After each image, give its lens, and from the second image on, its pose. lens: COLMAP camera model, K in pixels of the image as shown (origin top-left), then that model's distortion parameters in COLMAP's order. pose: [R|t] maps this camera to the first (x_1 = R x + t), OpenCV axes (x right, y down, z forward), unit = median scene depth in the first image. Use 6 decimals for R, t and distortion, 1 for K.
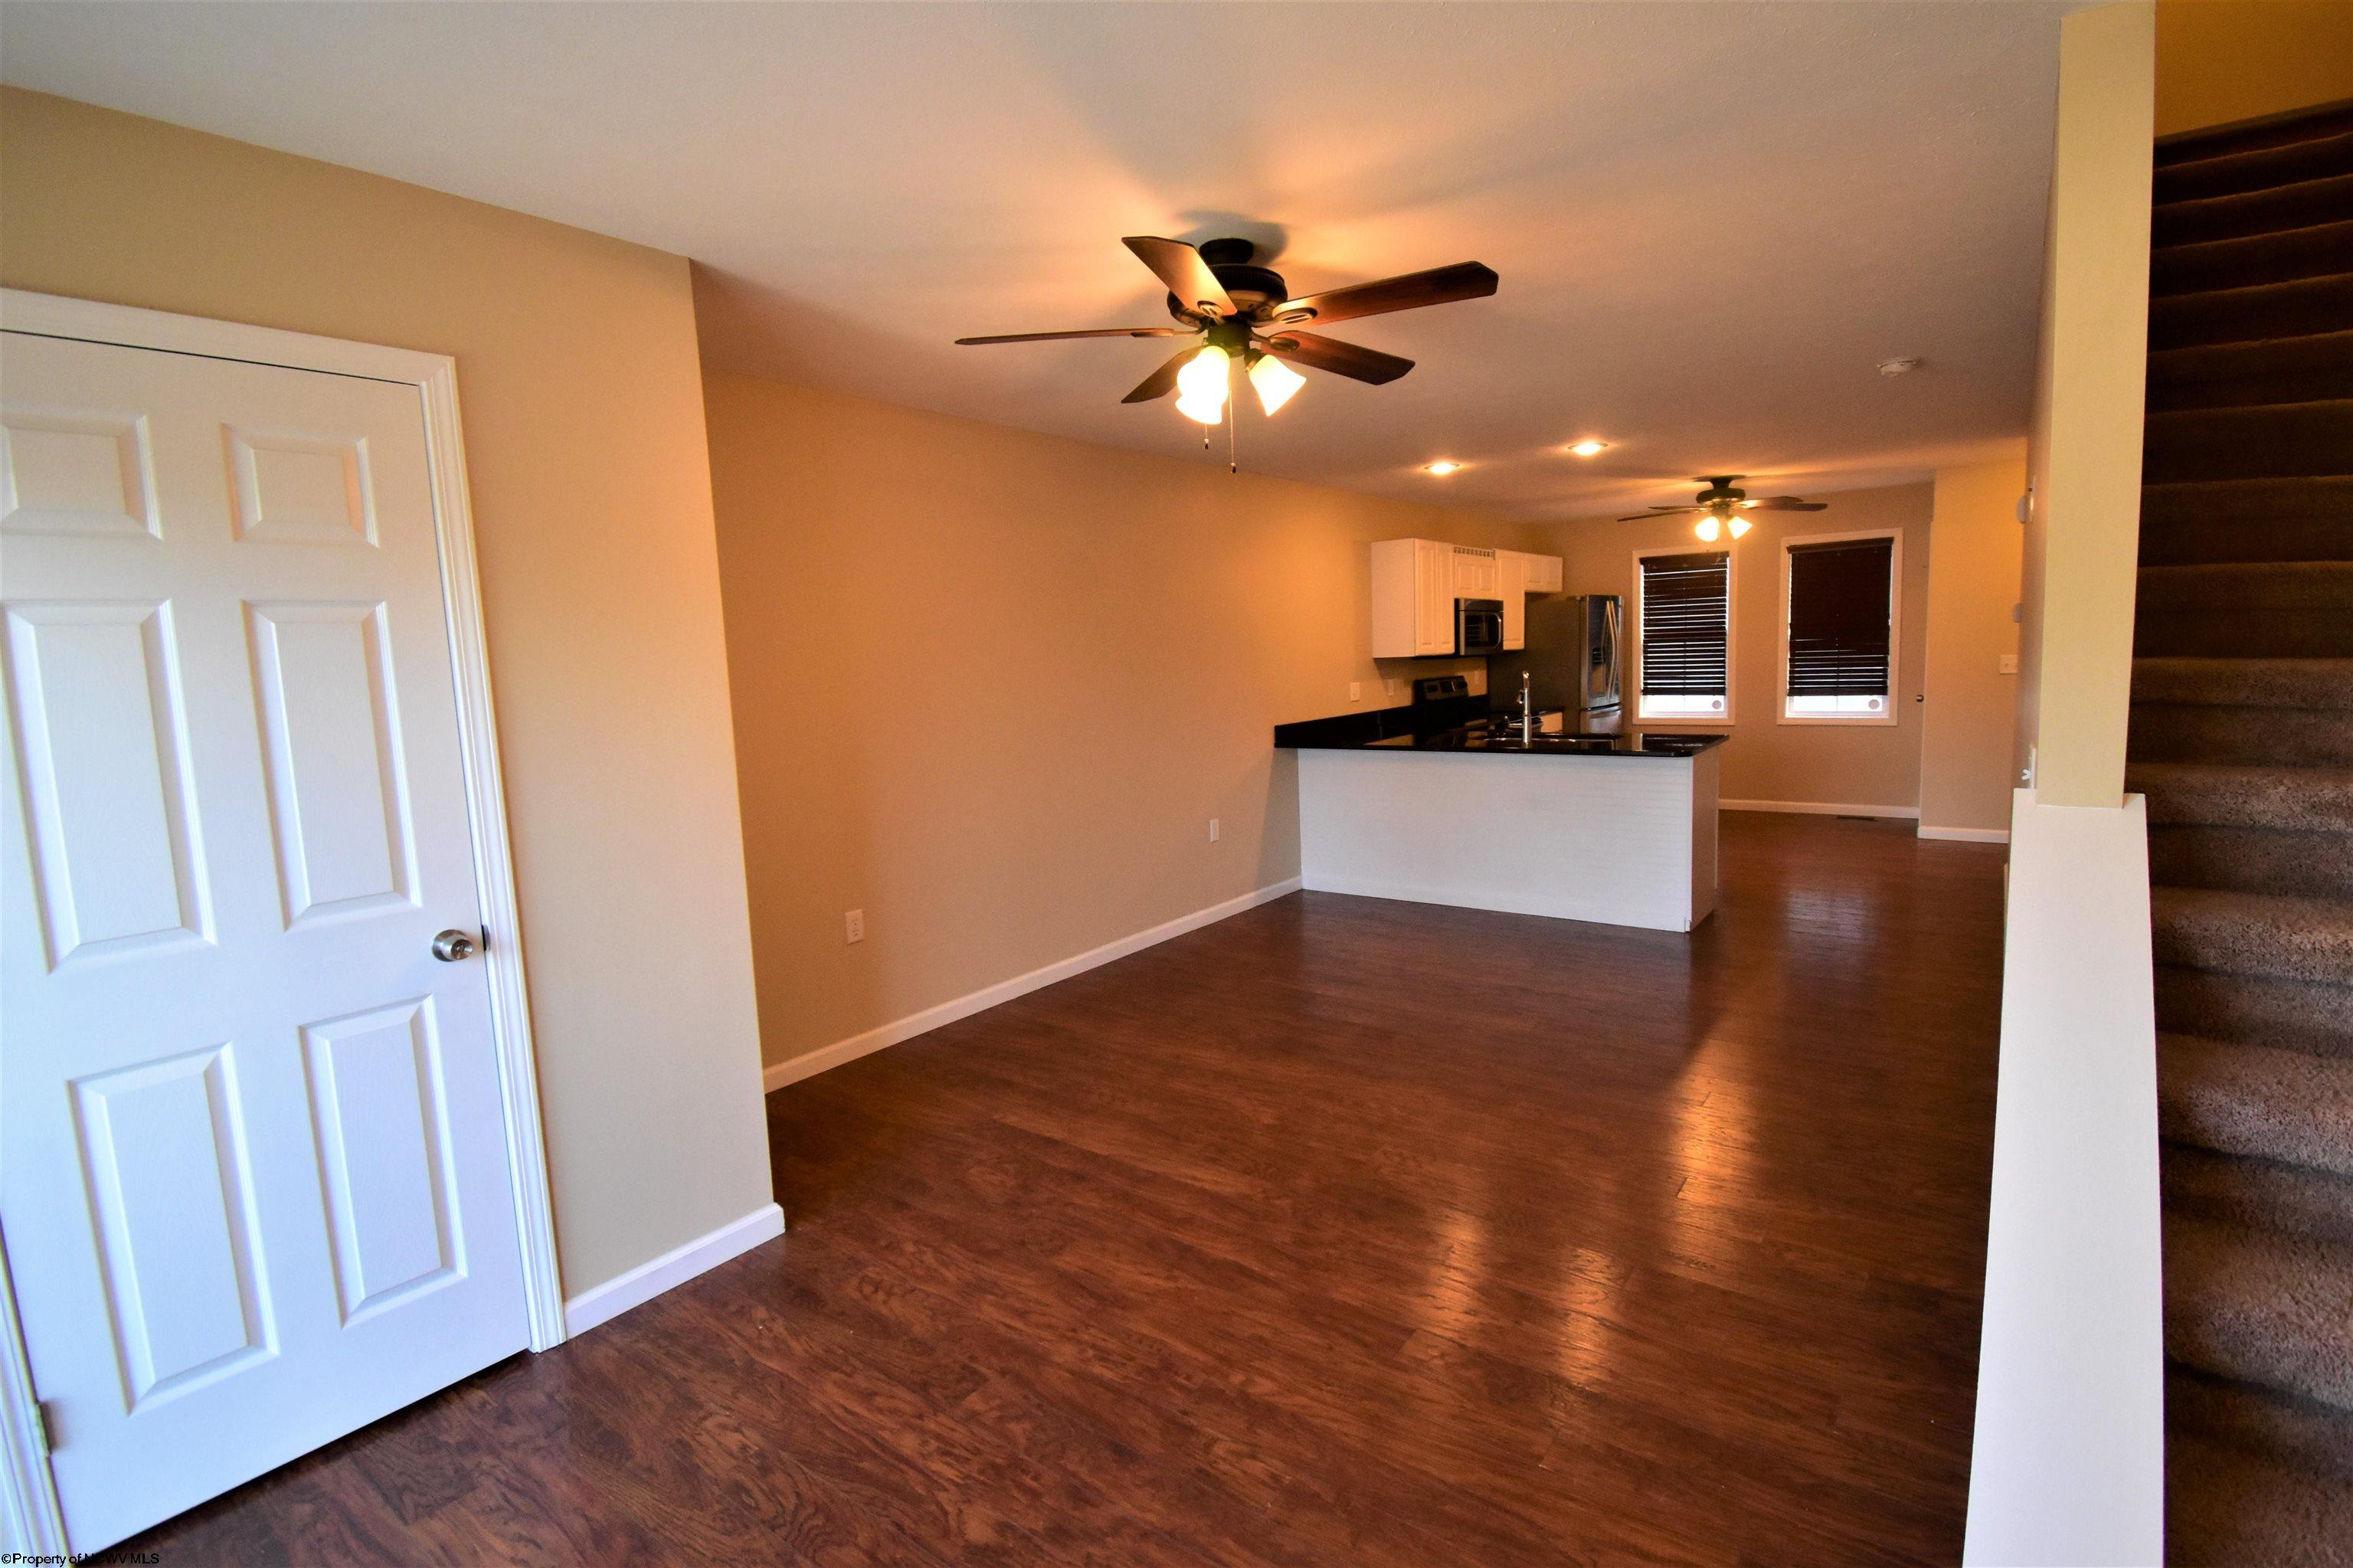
lens RADIAL K [[1102.1, 0, 1176.5], [0, 1102.1, 784.0], [0, 0, 1]] dist [0.004297, -0.023522]
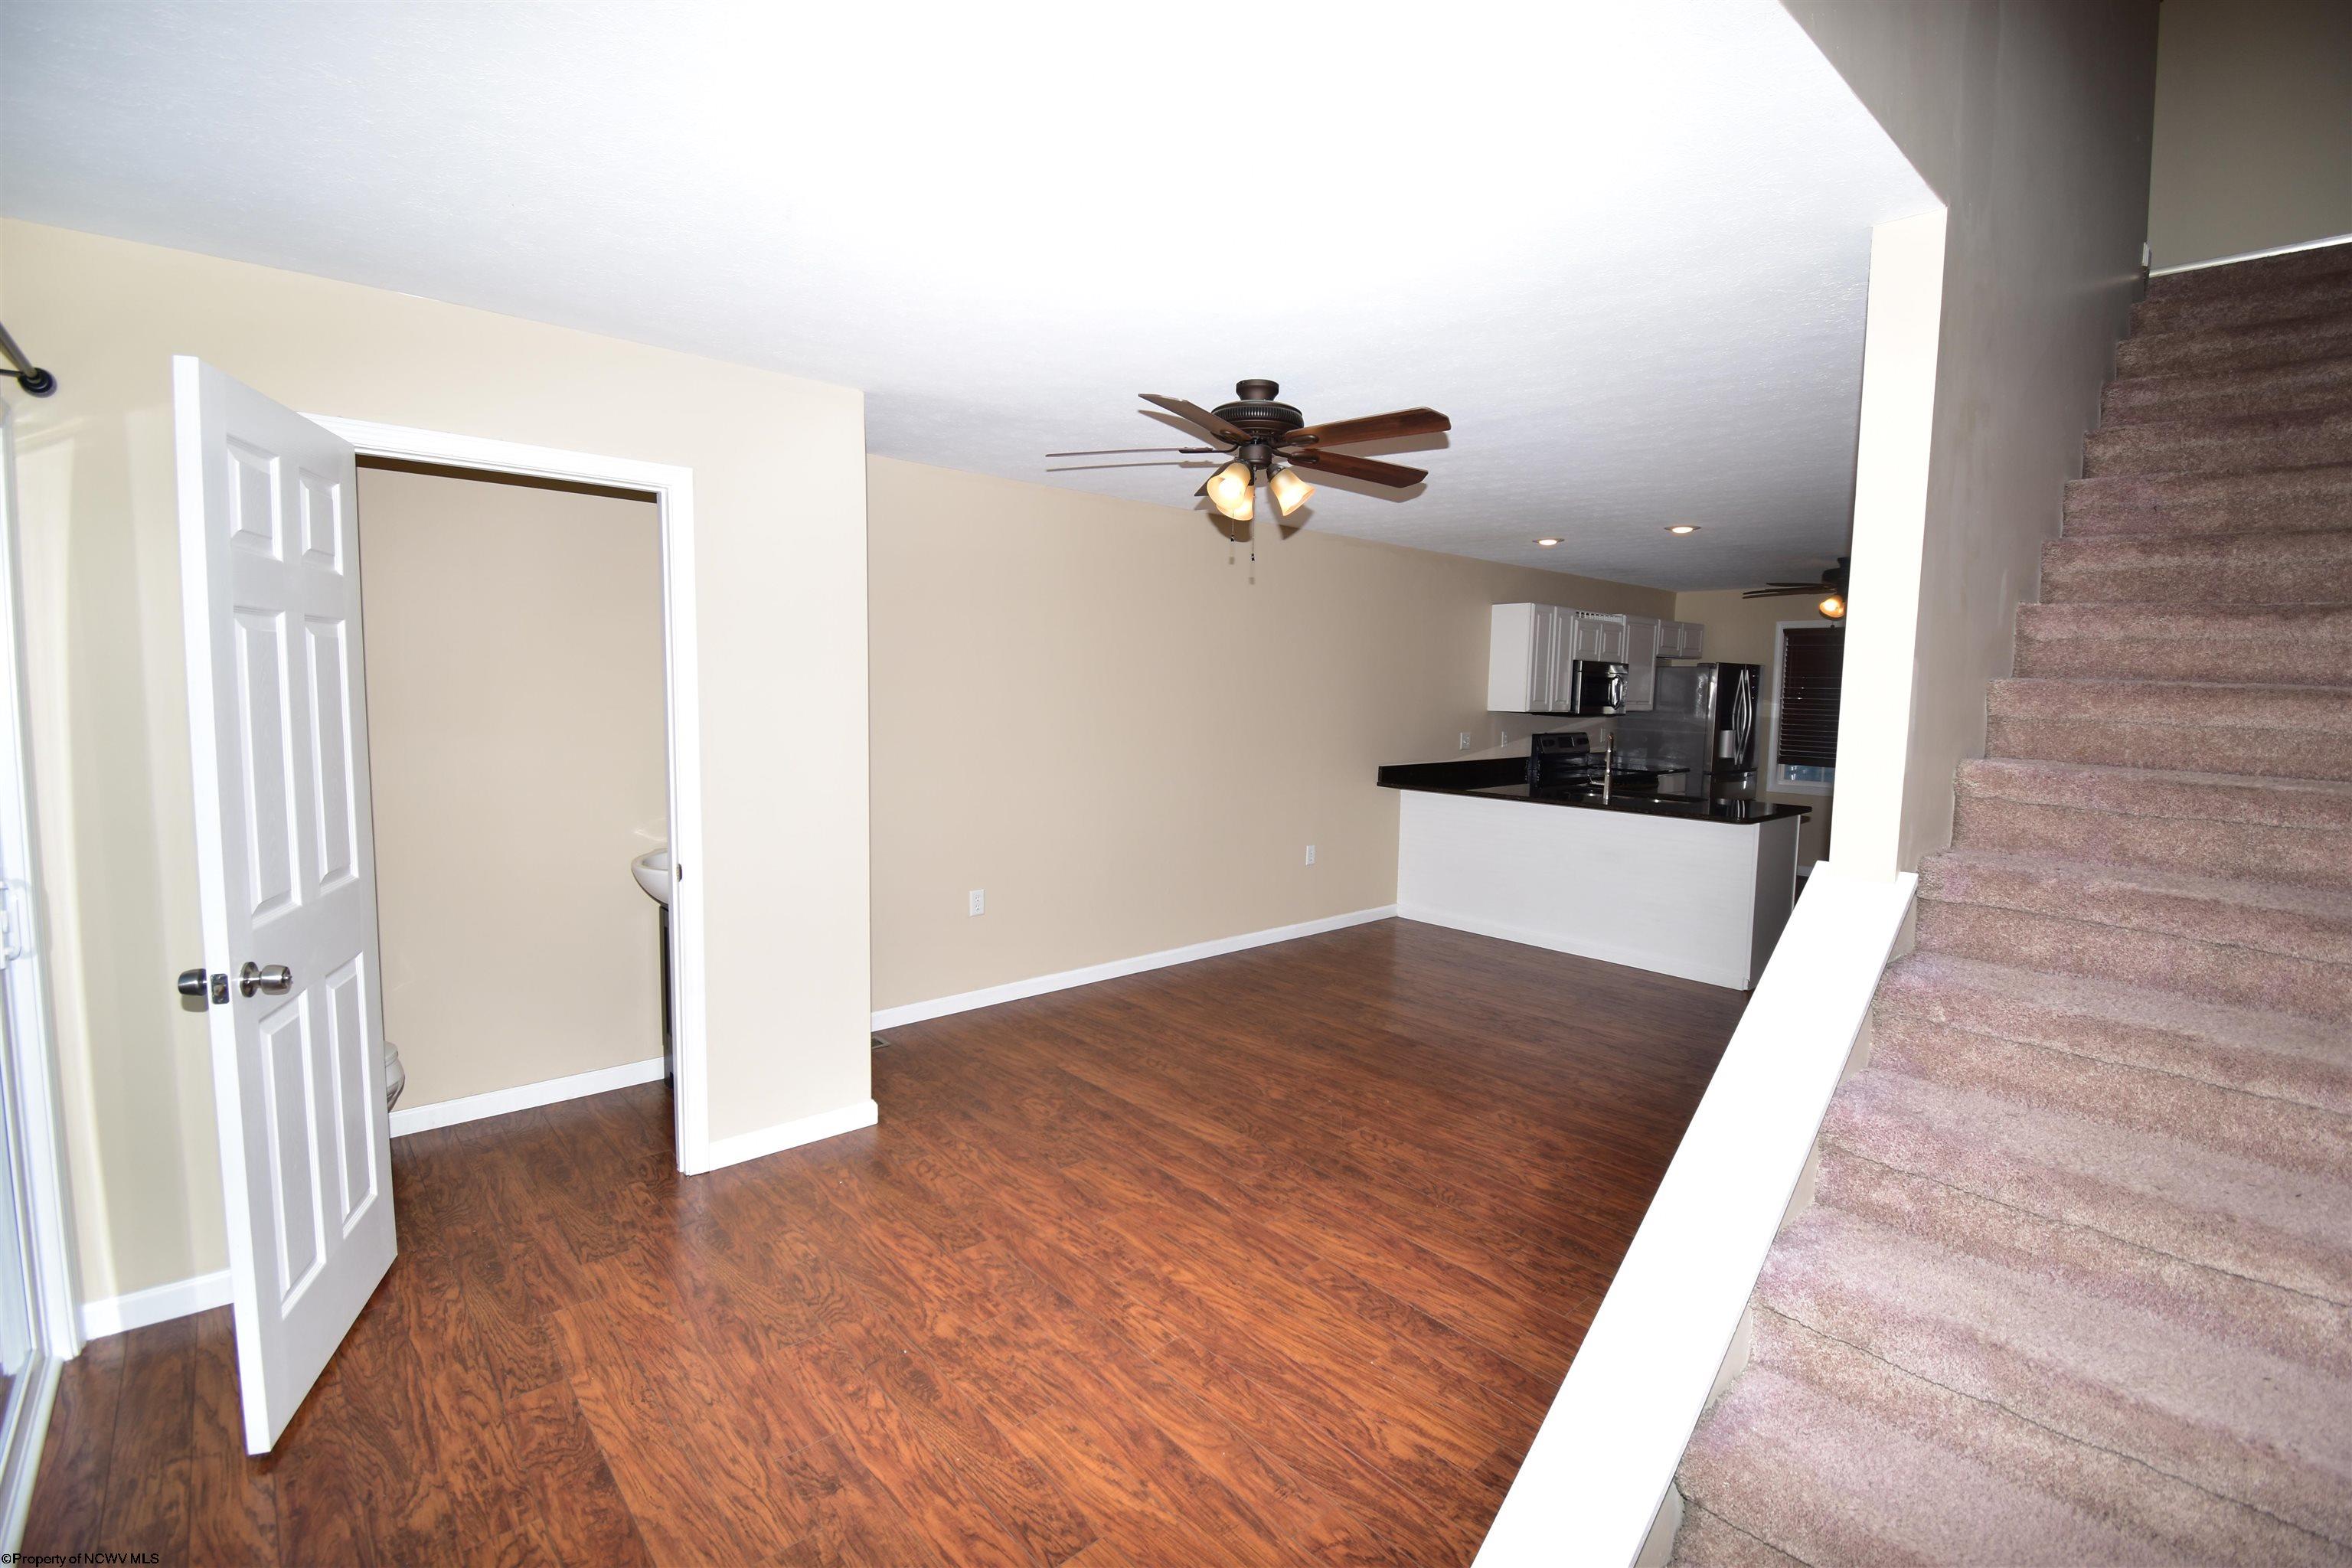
lens RADIAL K [[1058.2, 0, 1176.0], [0, 1058.2, 784.0], [0, 0, 1]] dist [0.001145, -0.025851]
pose [[0.977811, 0.077506, -0.194624, 0.222402], [-0.082341, 0.996462, -0.016864, -0.001565], [0.192628, 0.032516, 0.980733, -0.189825]]
